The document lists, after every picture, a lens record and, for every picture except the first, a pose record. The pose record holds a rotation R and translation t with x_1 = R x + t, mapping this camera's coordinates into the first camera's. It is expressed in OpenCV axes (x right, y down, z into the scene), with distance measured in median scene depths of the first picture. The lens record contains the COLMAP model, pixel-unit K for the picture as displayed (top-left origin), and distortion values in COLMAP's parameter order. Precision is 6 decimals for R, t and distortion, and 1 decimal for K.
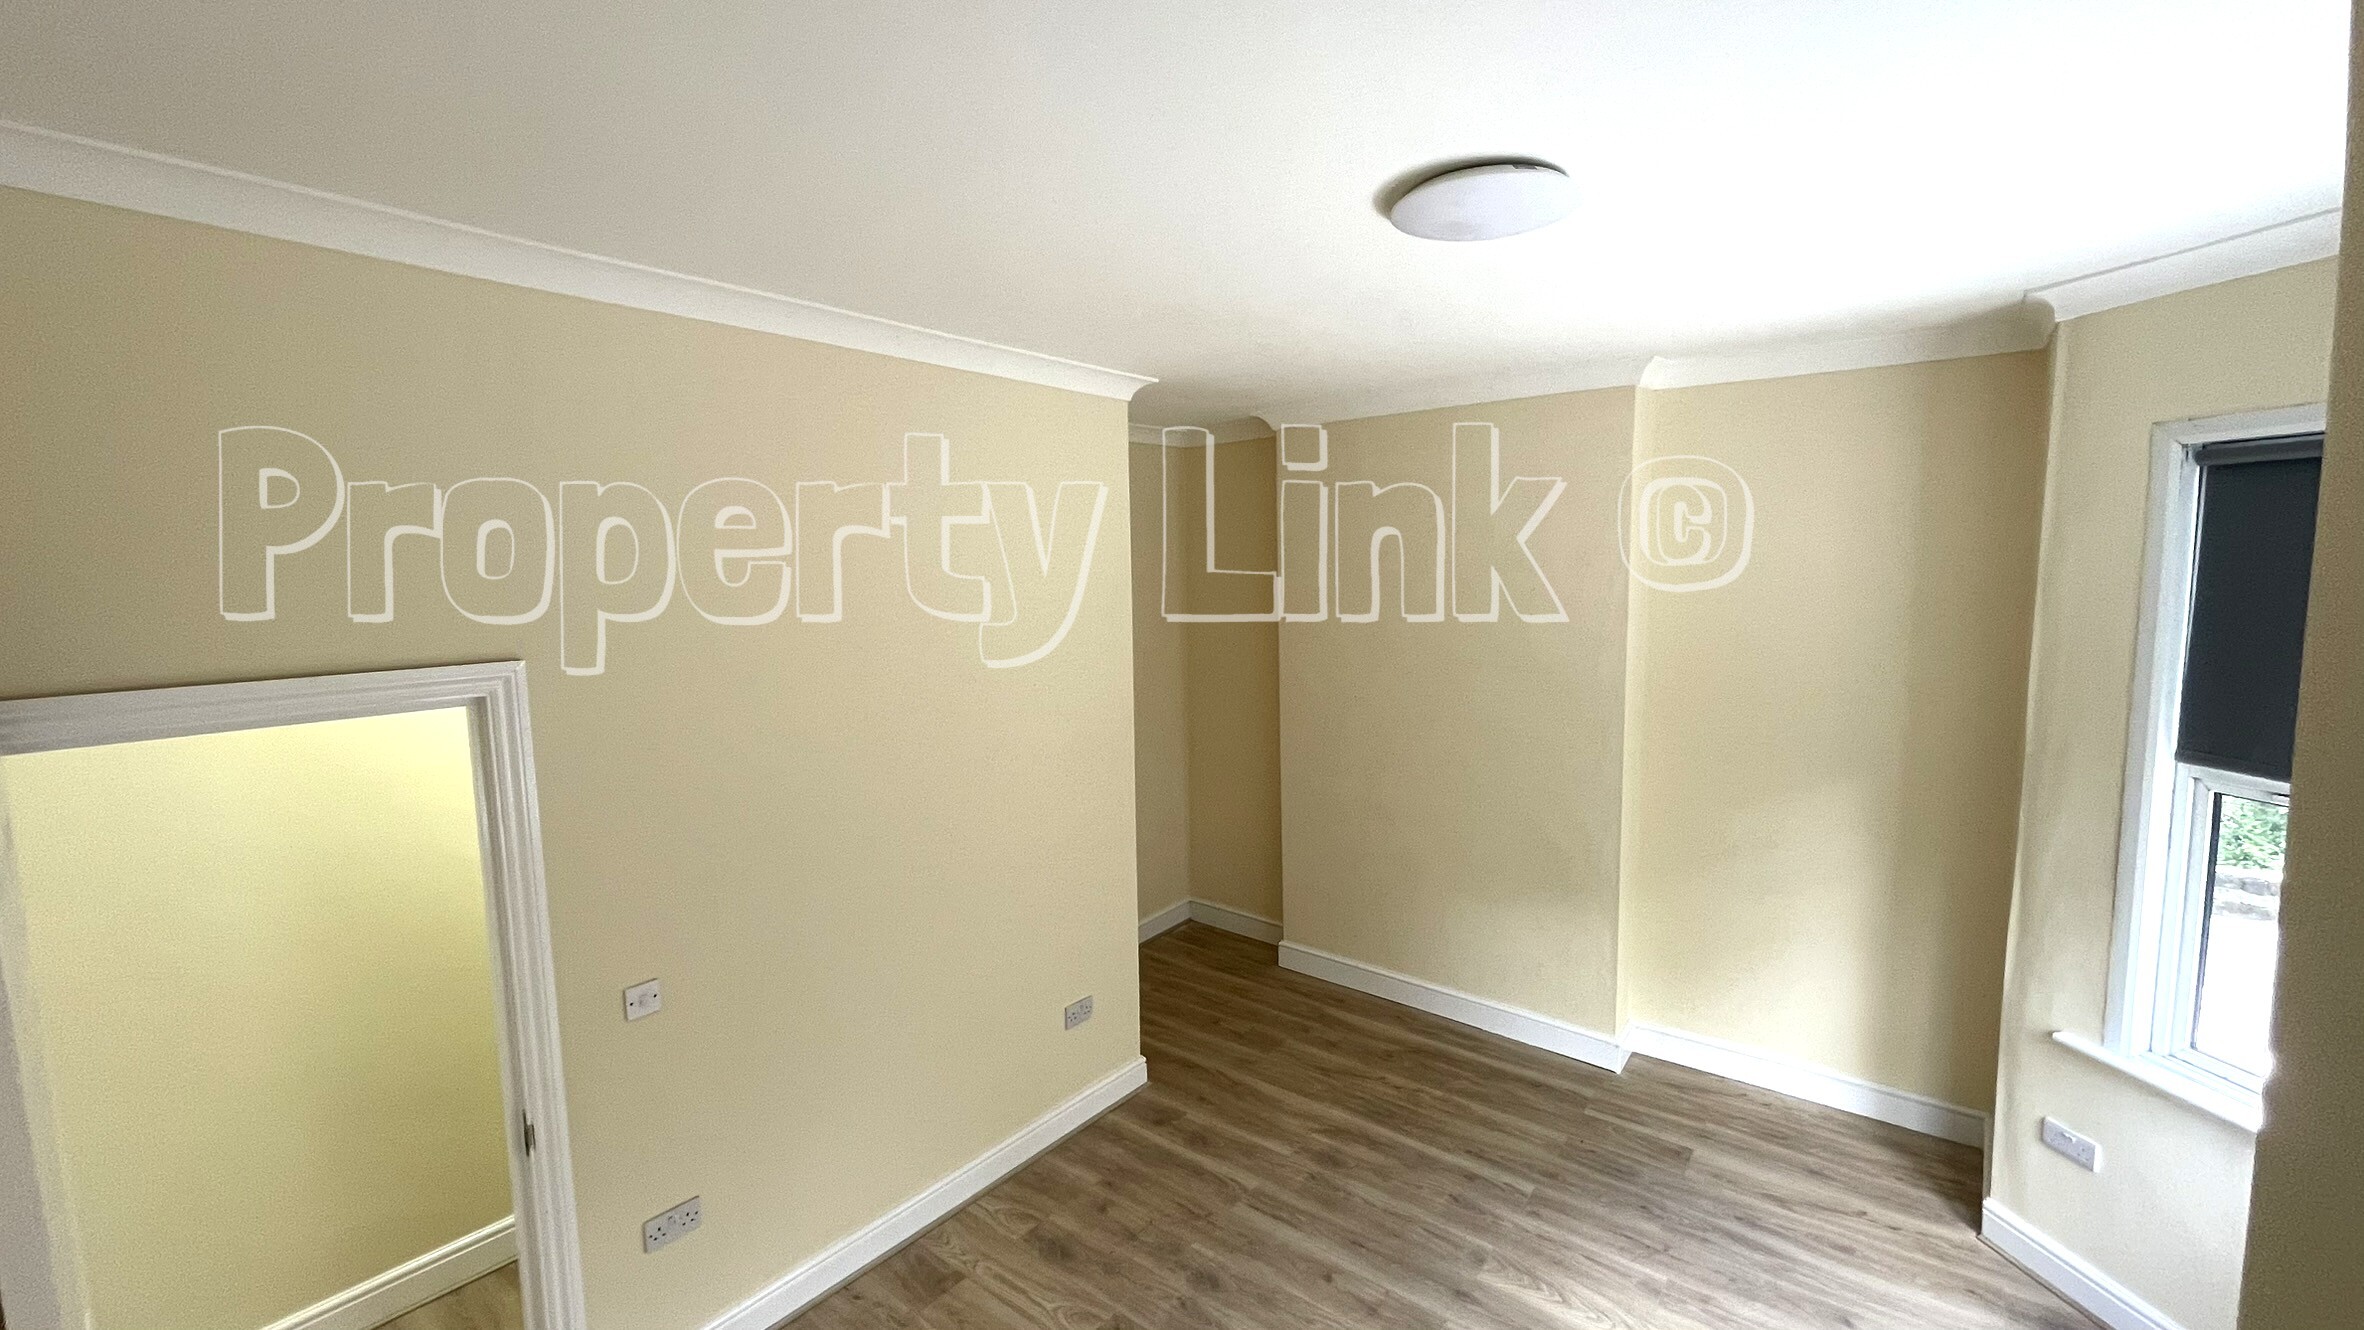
lens RADIAL K [[947.3, 0, 1176.1], [0, 947.3, 667.0], [0, 0, 1]] dist [-0.001092, 0.000457]
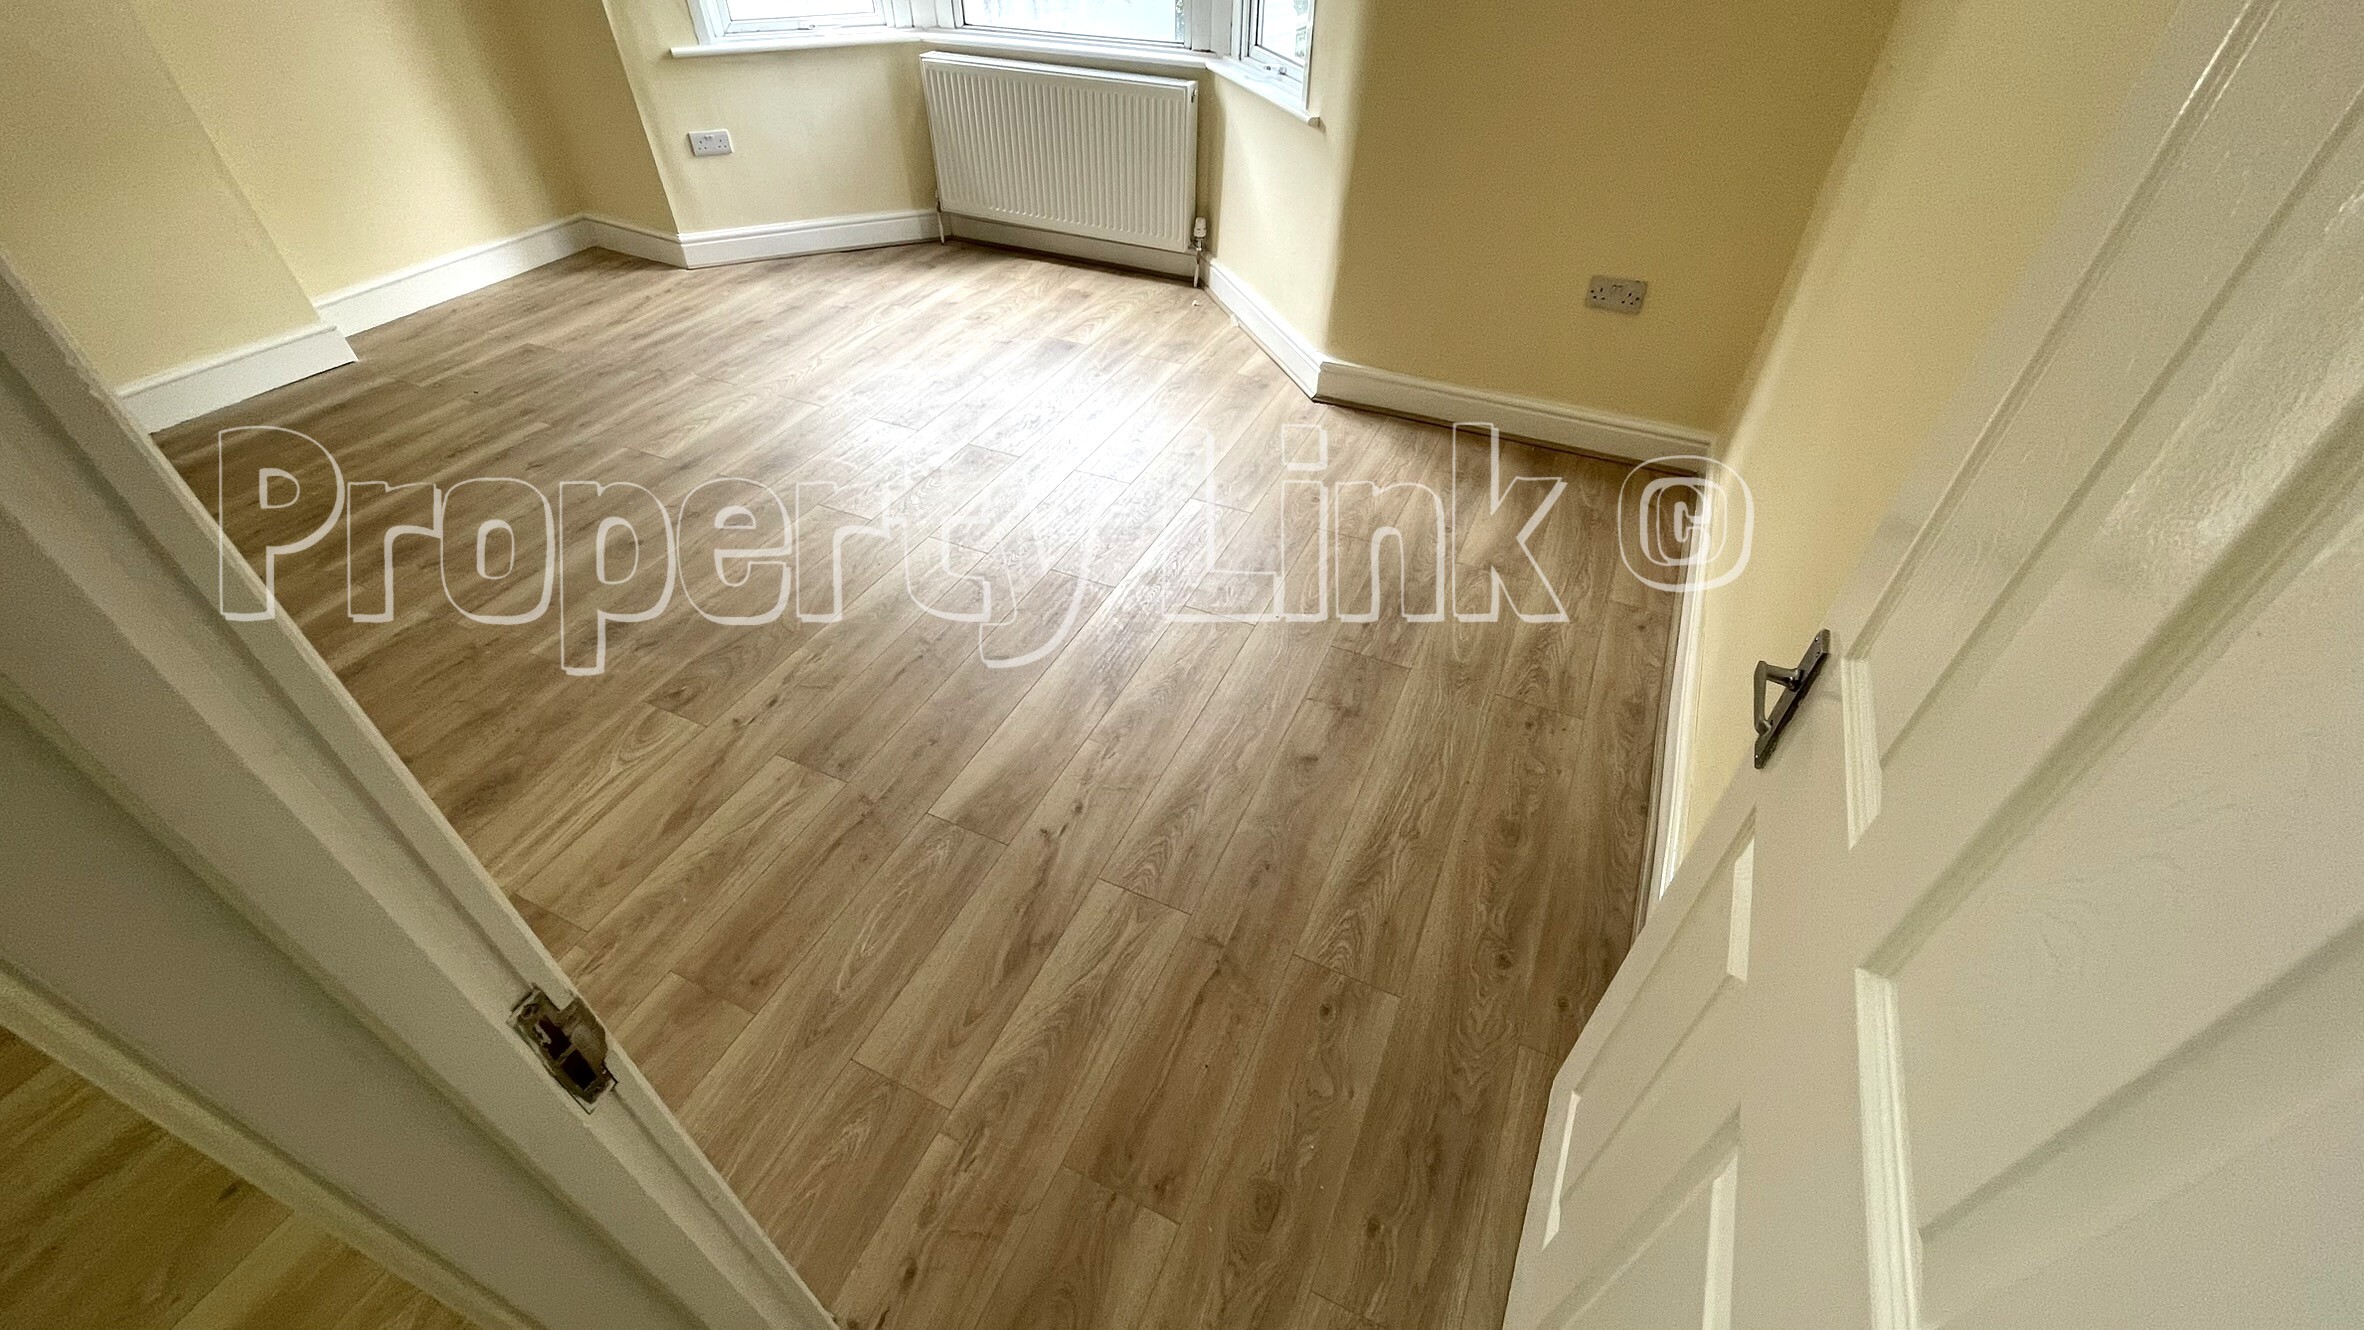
lens RADIAL K [[964.1, 0, 1172.3], [0, 964.1, 647.7], [0, 0, 1]] dist [0.000631, 0.000011]
pose [[-0.238173, -0.621219, 0.746566, -0.581196], [0.107573, 0.747083, 0.655969, 0.172903], [-0.965247, 0.236544, -0.111109, 0.571922]]
